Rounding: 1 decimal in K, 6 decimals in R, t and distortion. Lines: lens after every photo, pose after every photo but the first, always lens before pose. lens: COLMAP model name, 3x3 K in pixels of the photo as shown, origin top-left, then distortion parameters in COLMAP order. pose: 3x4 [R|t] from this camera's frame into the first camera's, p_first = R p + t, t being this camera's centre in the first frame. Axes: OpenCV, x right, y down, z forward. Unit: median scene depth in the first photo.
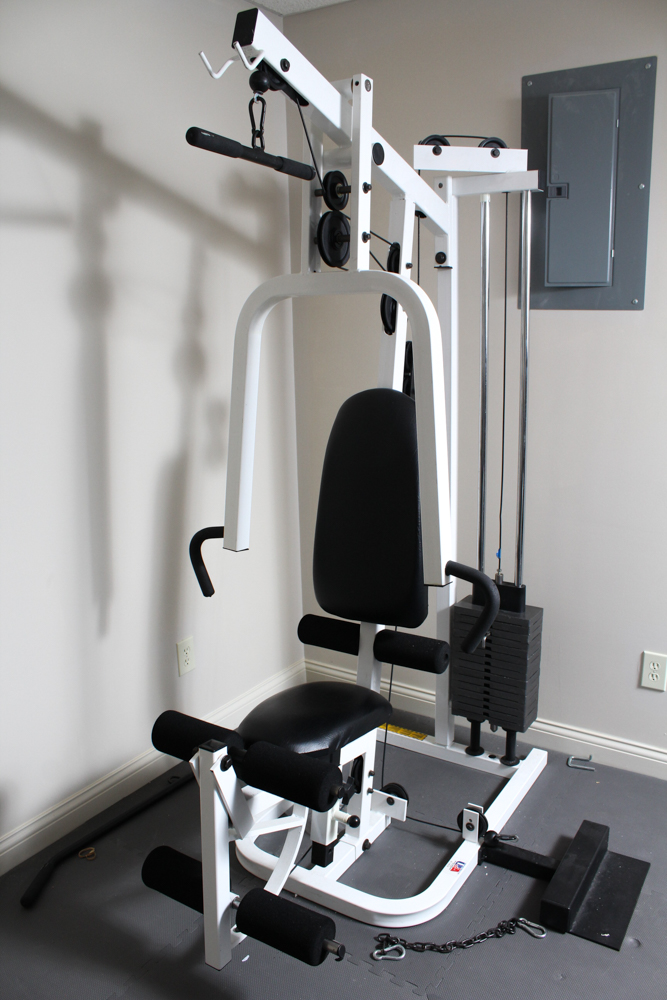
lens RADIAL K [[807.1, 0, 347.7], [0, 807.1, 500.1], [0, 0, 1]] dist [-0.111949, 0.046856]
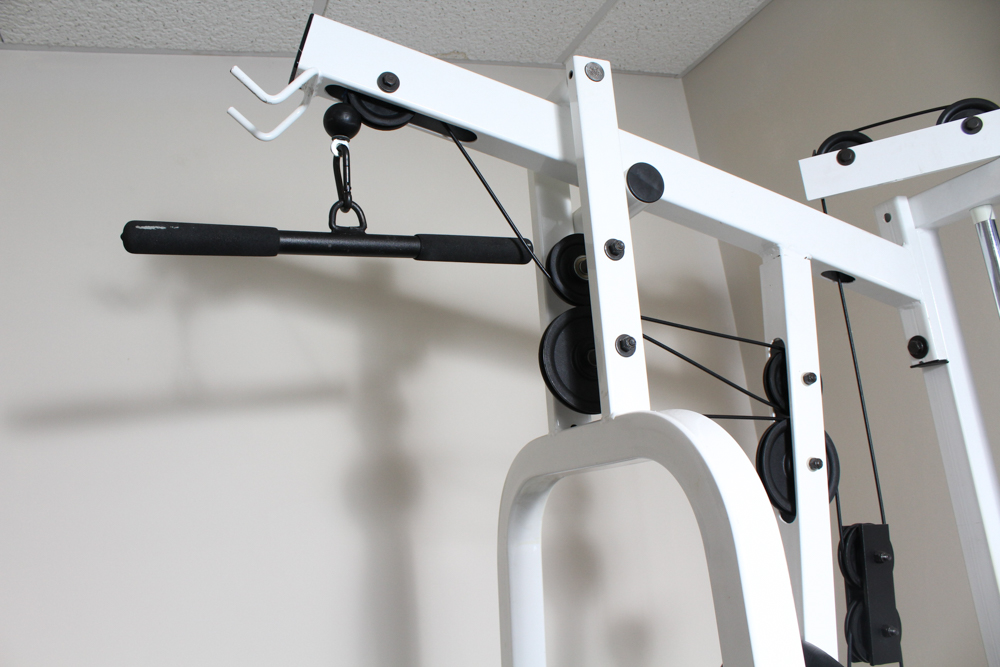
lens RADIAL K [[807.1, 0, 473.8], [0, 807.1, 335.5], [0, 0, 1]] dist [-0.111949, 0.046856]
pose [[0.799382, -0.197676, -0.567374, 0.173522], [-0.021831, 0.934147, -0.356221, -0.124291], [0.600427, 0.297143, 0.742424, 0.450134]]
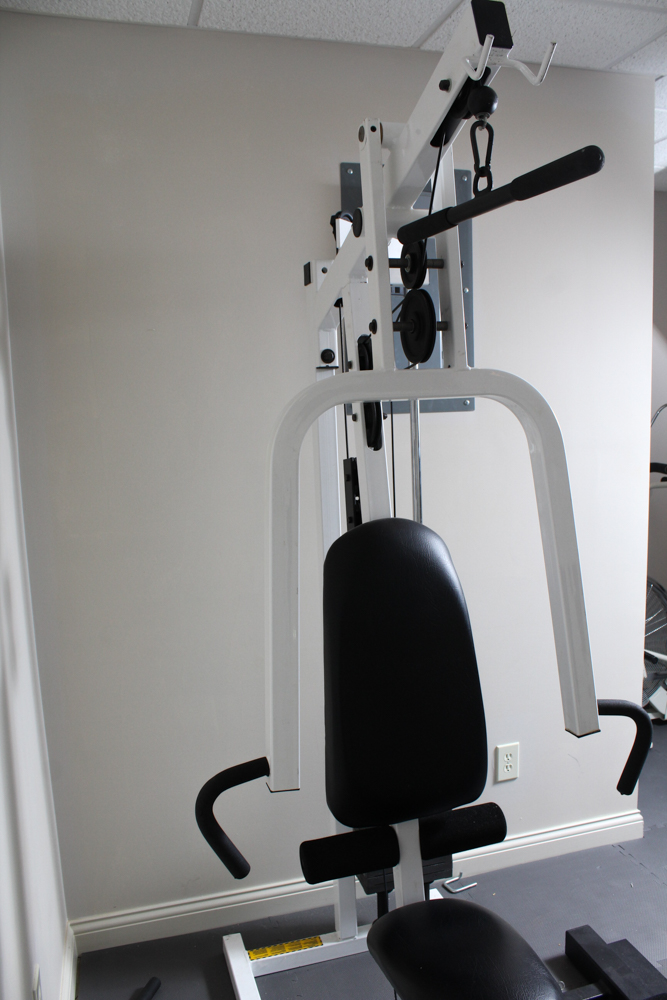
lens RADIAL K [[807.1, 0, 337.1], [0, 807.1, 503.0], [0, 0, 1]] dist [-0.111949, 0.046856]
pose [[0.664316, -0.106818, 0.739780, -0.510143], [0.202255, 0.978502, -0.040336, -0.116943], [-0.719567, 0.176420, 0.671639, 0.453562]]
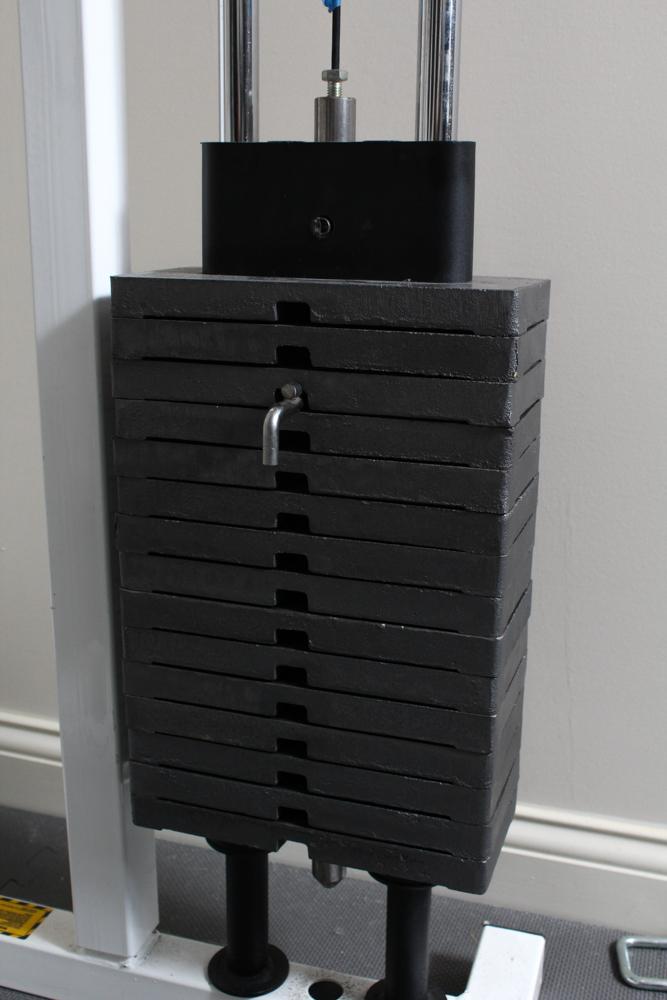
lens RADIAL K [[1126.6, 0, 333.2], [0, 1126.6, 506.7], [0, 0, 1]] dist [-0.009355, 0.000000]
pose [[0.972203, -0.039042, 0.230863, 0.130396], [0.028839, 0.998459, 0.047404, 0.191114], [-0.232358, -0.039429, 0.971831, 0.784815]]
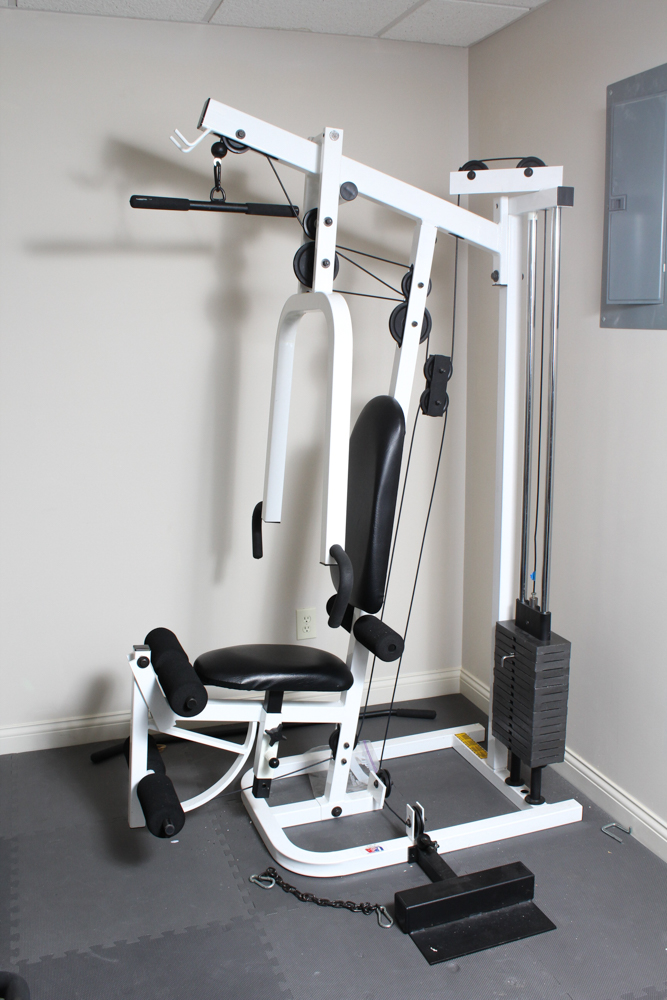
lens RADIAL K [[917.7, 0, 347.7], [0, 917.7, 488.4], [0, 0, 1]] dist [-0.074691, 0.000000]
pose [[0.803445, 0.124891, -0.582133, 0.676719], [-0.152198, 0.988348, 0.001981, -0.006386], [0.575598, 0.087007, 0.813091, -0.040654]]
